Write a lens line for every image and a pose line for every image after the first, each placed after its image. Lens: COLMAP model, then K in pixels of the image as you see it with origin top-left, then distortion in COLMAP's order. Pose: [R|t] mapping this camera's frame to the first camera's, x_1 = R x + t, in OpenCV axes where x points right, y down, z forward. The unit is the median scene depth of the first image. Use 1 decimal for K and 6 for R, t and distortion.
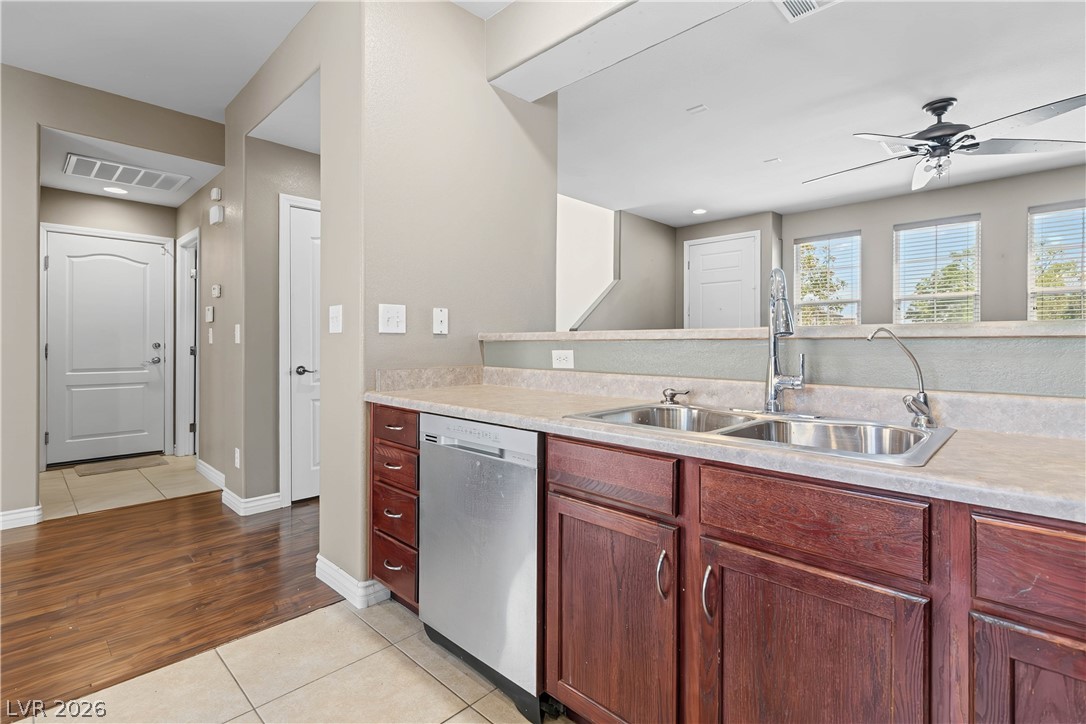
lens RADIAL K [[509.7, 0, 553.4], [0, 509.7, 343.5], [0, 0, 1]] dist [0.001342, 0.000320]
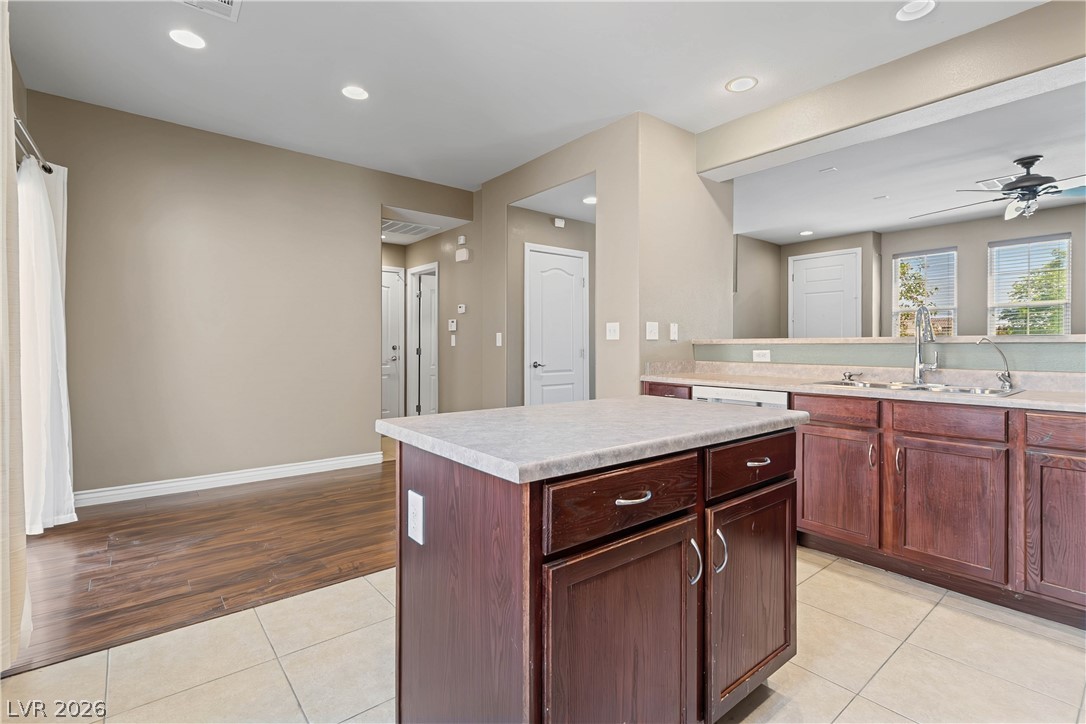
lens RADIAL K [[508.0, 0, 552.1], [0, 508.0, 346.3], [0, 0, 1]] dist [0.001846, 0.000412]
pose [[0.993014, -0.000594, -0.117994, -0.416294], [0.000763, 0.999999, 0.001387, -0.001667], [0.117993, -0.001468, 0.993013, -0.611155]]
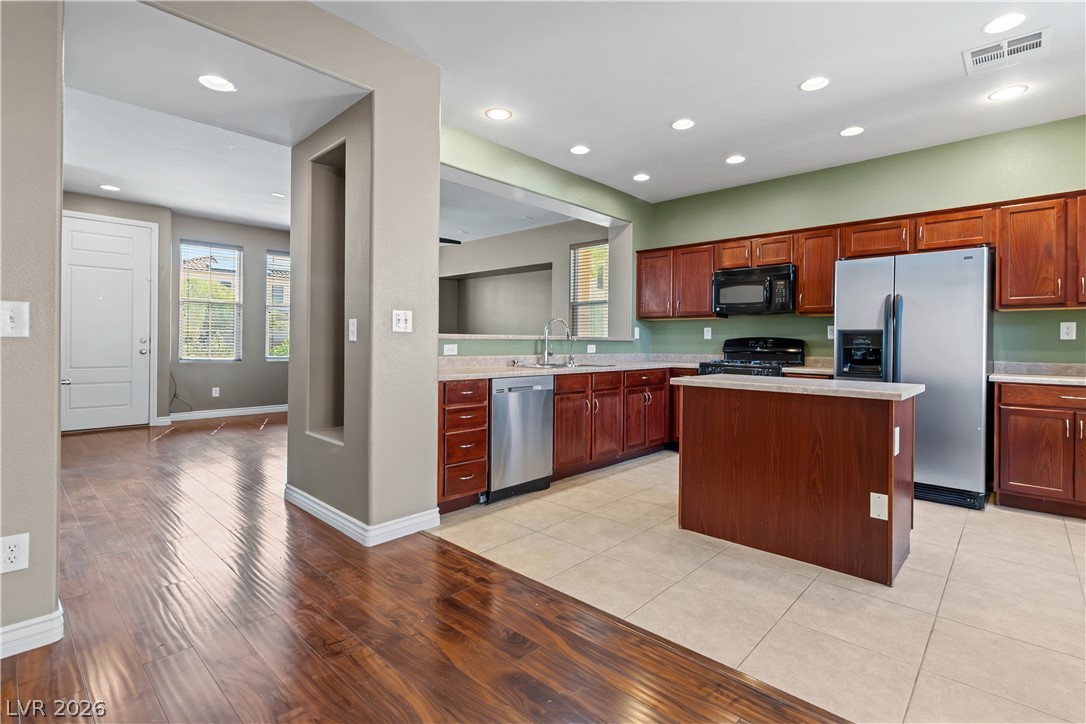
lens RADIAL K [[509.7, 0, 553.4], [0, 509.7, 343.5], [0, 0, 1]] dist [0.001342, 0.000320]
pose [[-0.015306, -0.004972, 0.999870, -1.627695], [-0.011166, 0.999926, 0.004802, -0.002419], [-0.999821, -0.011091, -0.015361, 0.631210]]
